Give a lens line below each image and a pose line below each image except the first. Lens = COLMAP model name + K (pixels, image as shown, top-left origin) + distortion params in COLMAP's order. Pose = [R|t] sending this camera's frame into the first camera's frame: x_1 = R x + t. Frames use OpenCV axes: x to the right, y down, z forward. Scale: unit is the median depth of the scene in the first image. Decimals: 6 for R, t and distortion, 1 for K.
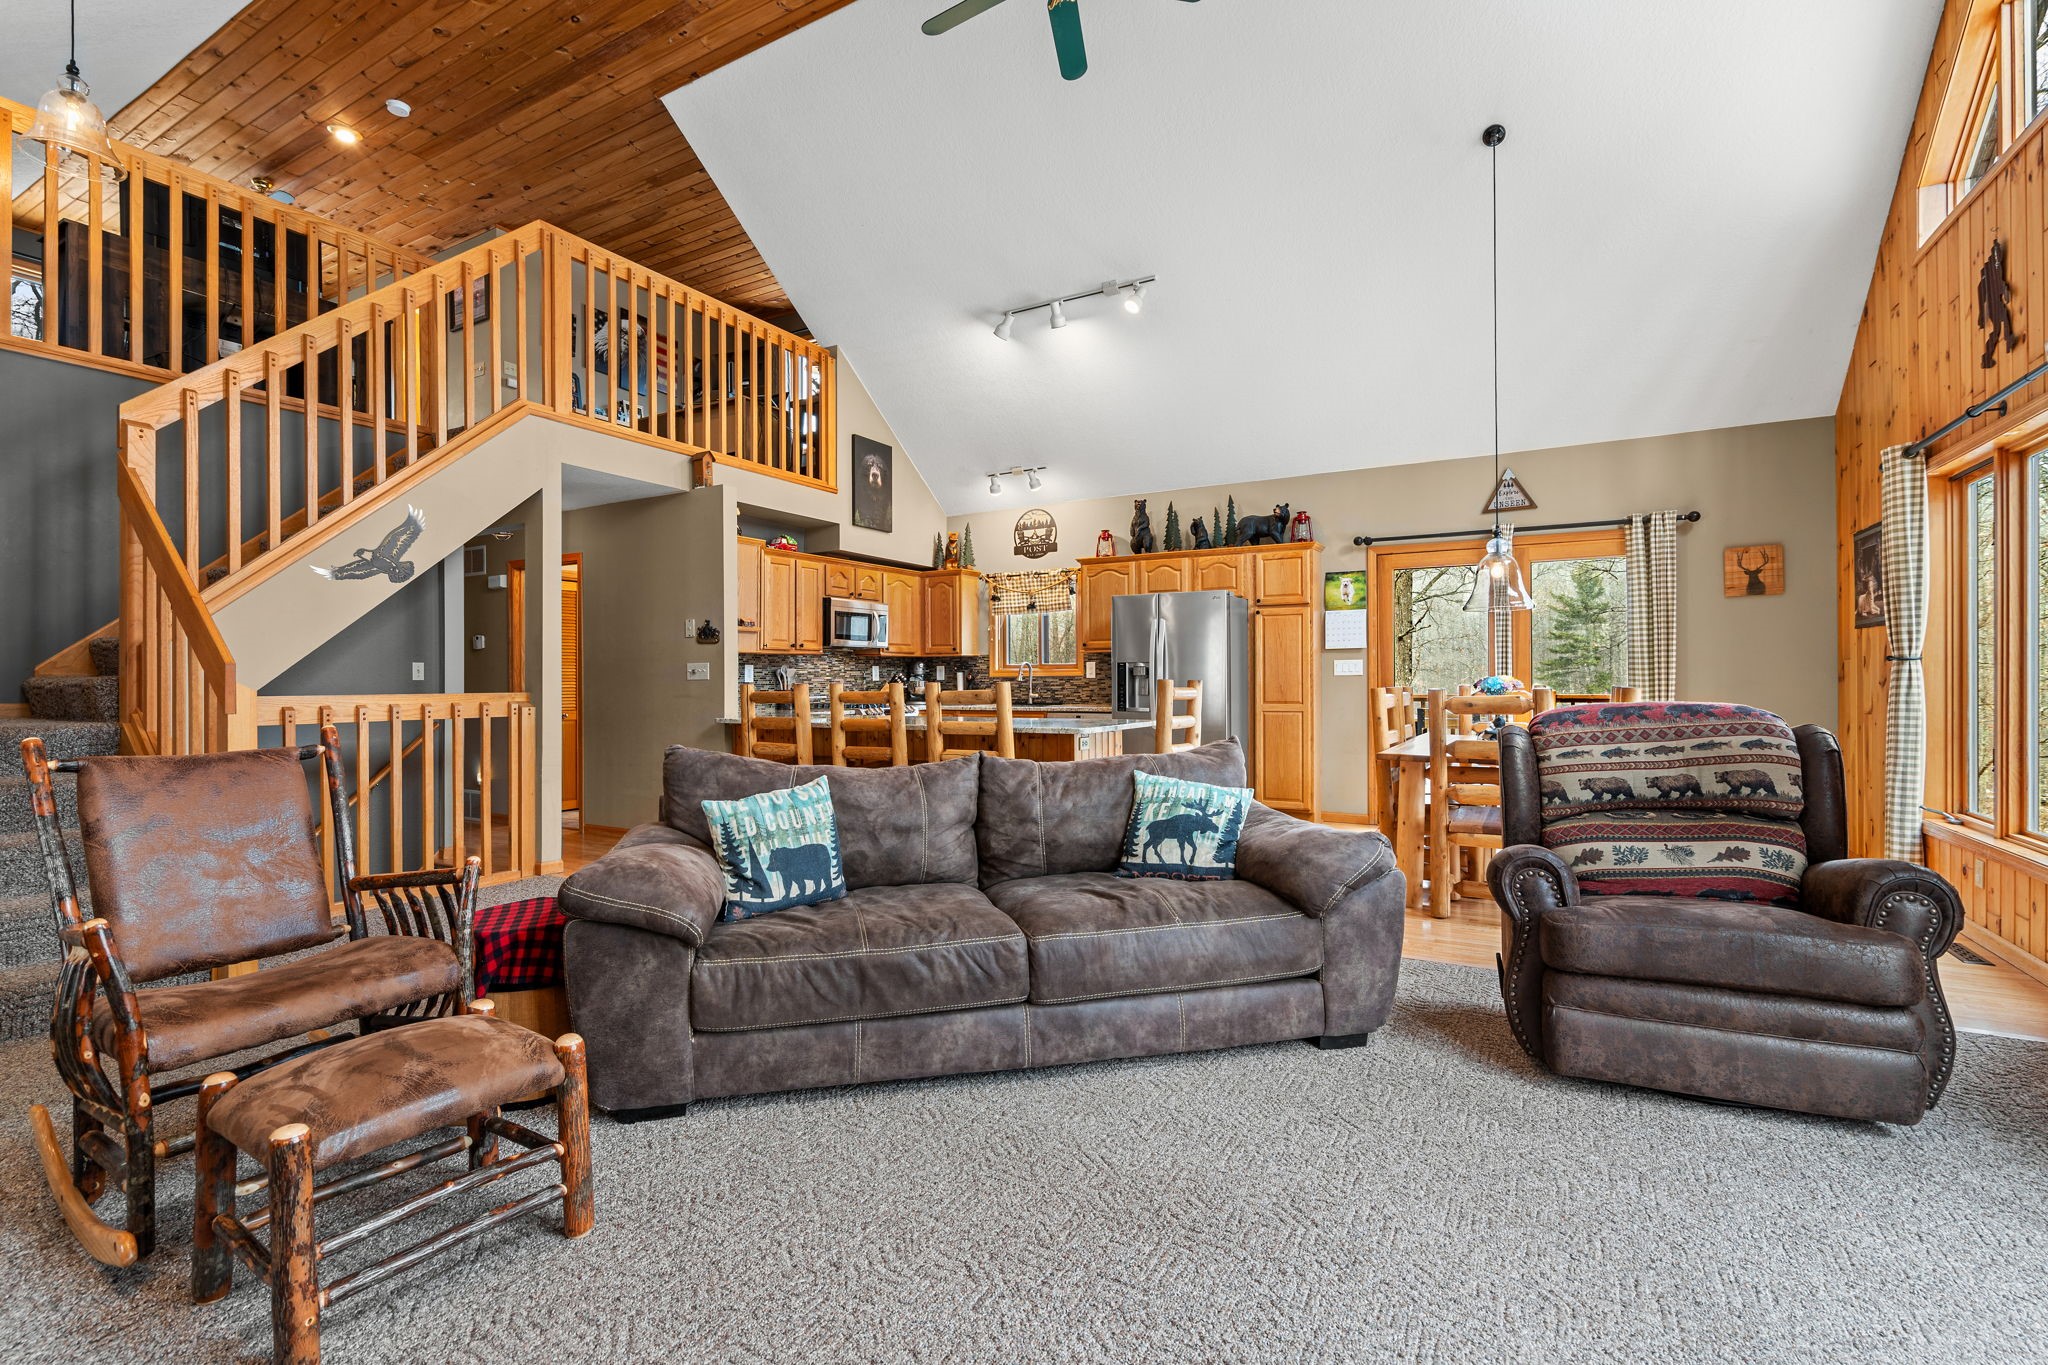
lens RADIAL K [[917.8, 0, 1024.0], [0, 917.8, 682.5], [0, 0, 1]] dist [-0.004025, 0.001196]
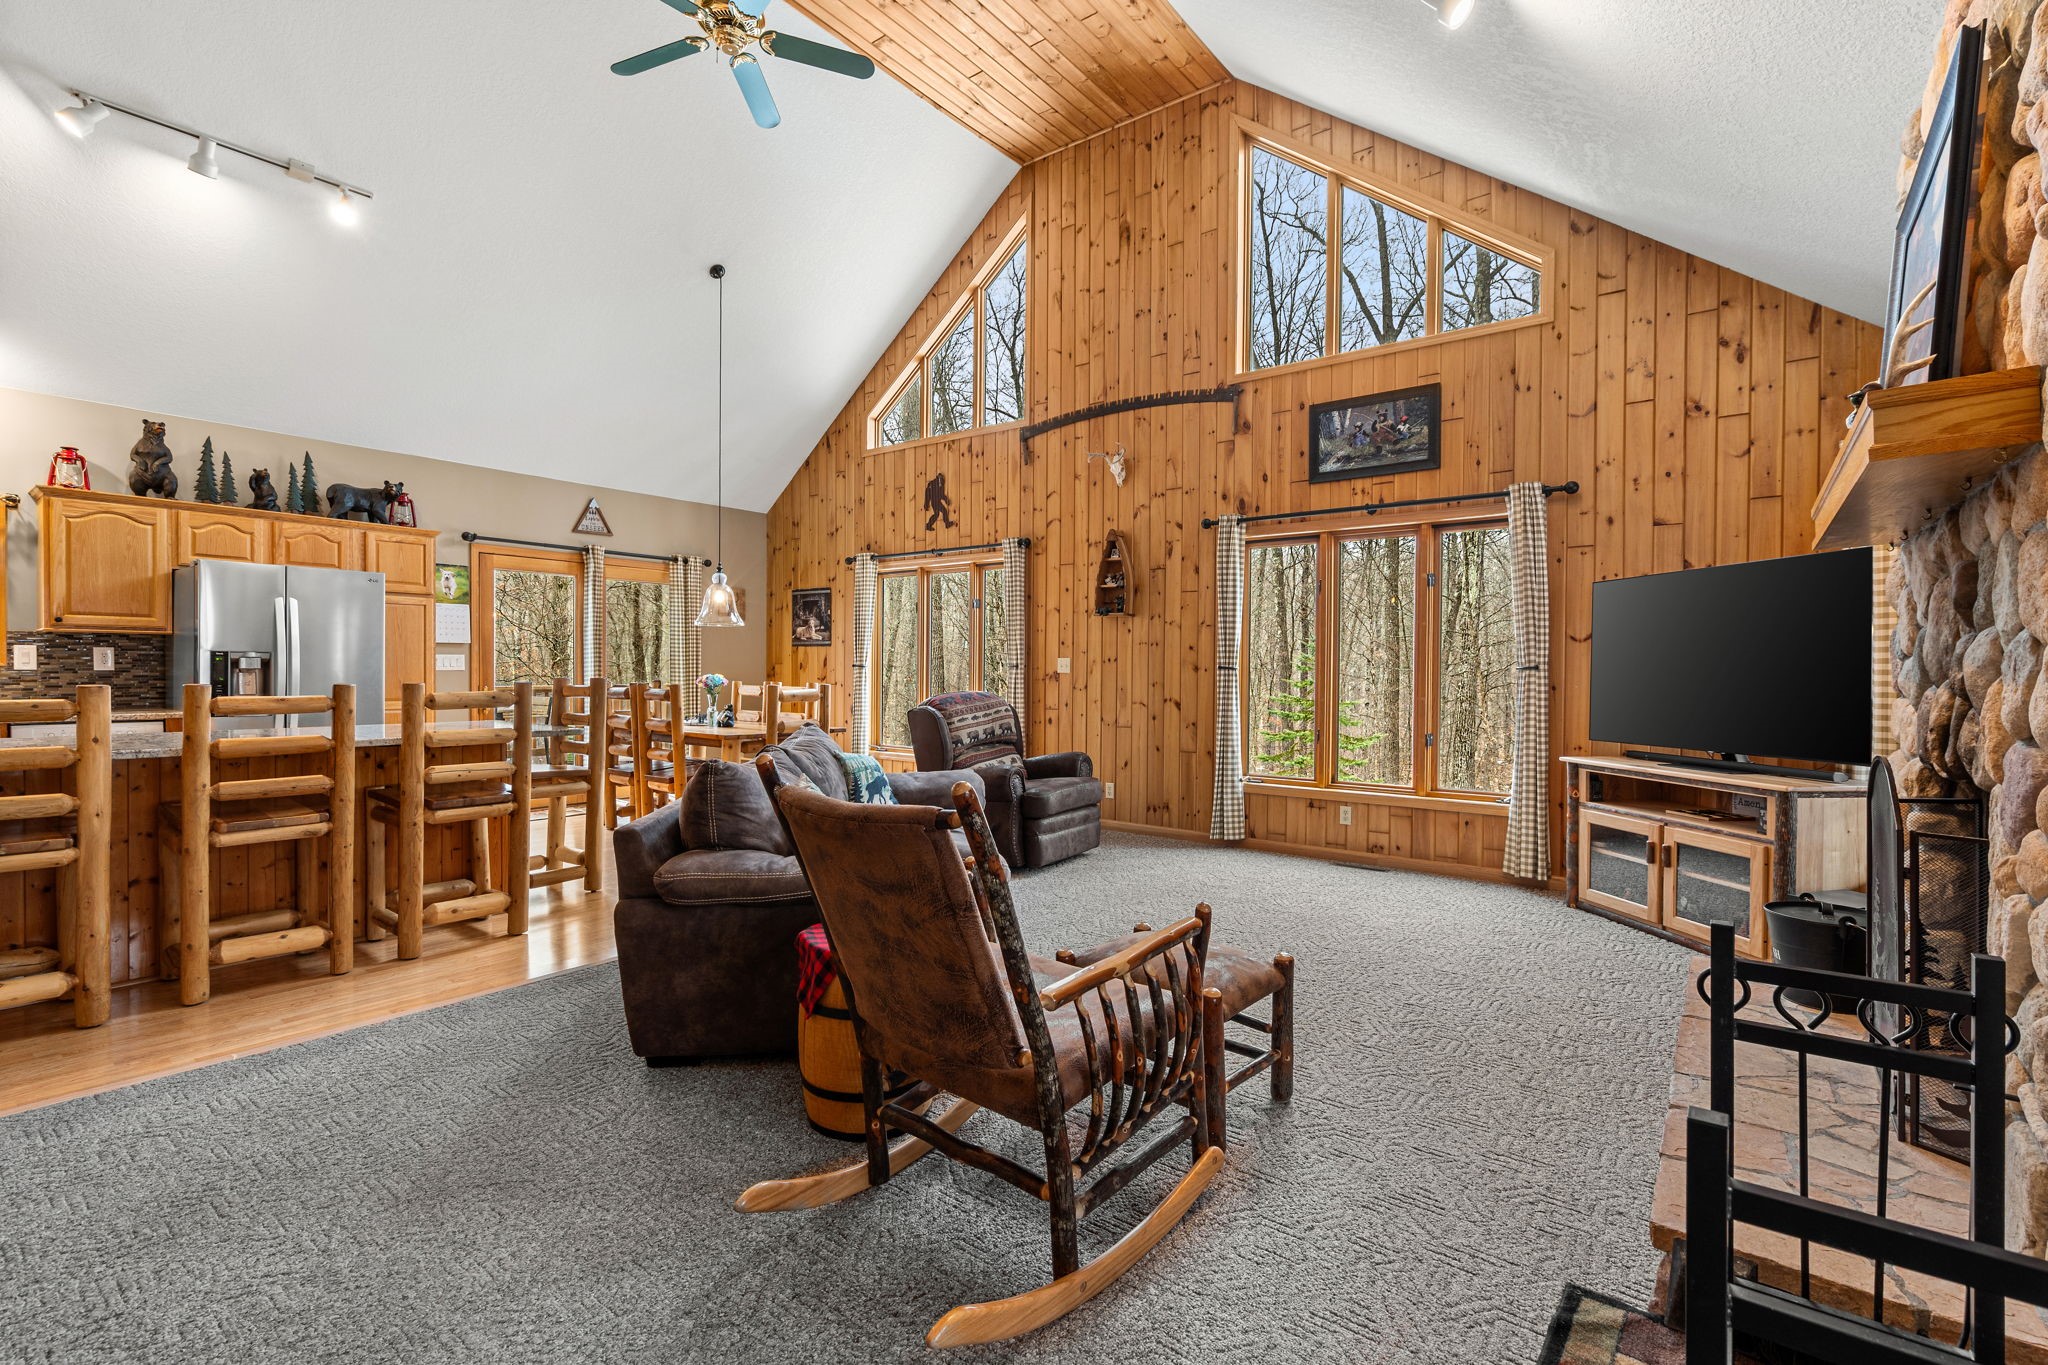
lens RADIAL K [[917.8, 0, 1024.0], [0, 917.8, 682.5], [0, 0, 1]] dist [-0.004025, 0.001196]
pose [[0.148045, -0.006260, 0.988961, -0.529460], [-0.006038, 0.999956, 0.007234, -0.005626], [-0.988962, -0.007042, 0.148001, 0.249751]]
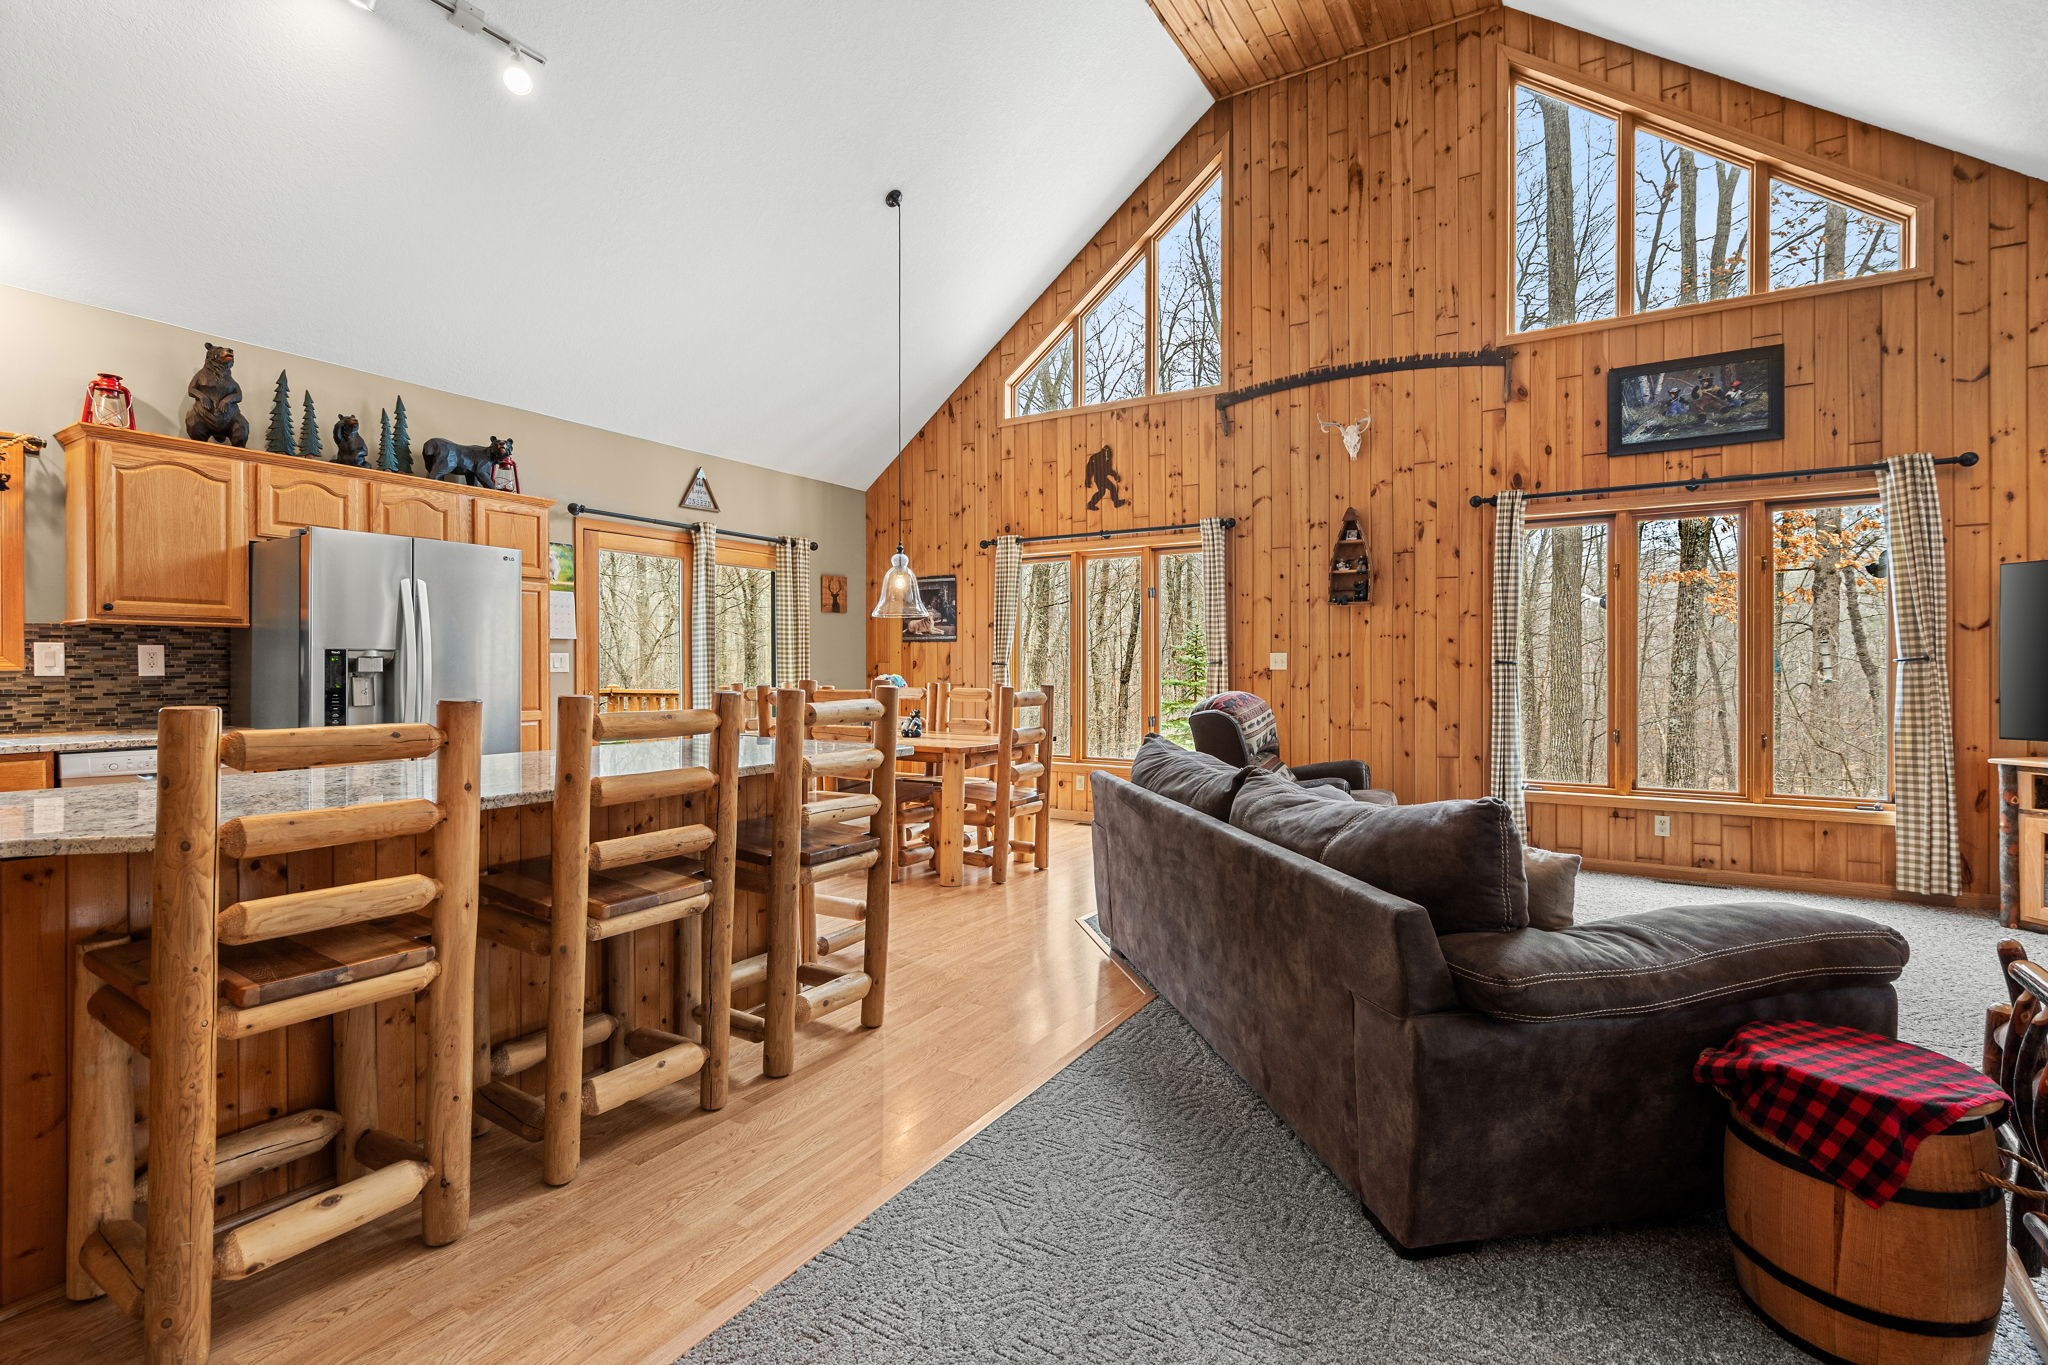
lens RADIAL K [[923.7, 0, 1026.8], [0, 923.7, 670.7], [0, 0, 1]] dist [-0.000607, 0.000361]
pose [[0.041318, 0.002987, 0.999142, -0.437752], [0.002278, 0.999993, -0.003083, -0.005894], [-0.999143, 0.002403, 0.041310, 0.559168]]
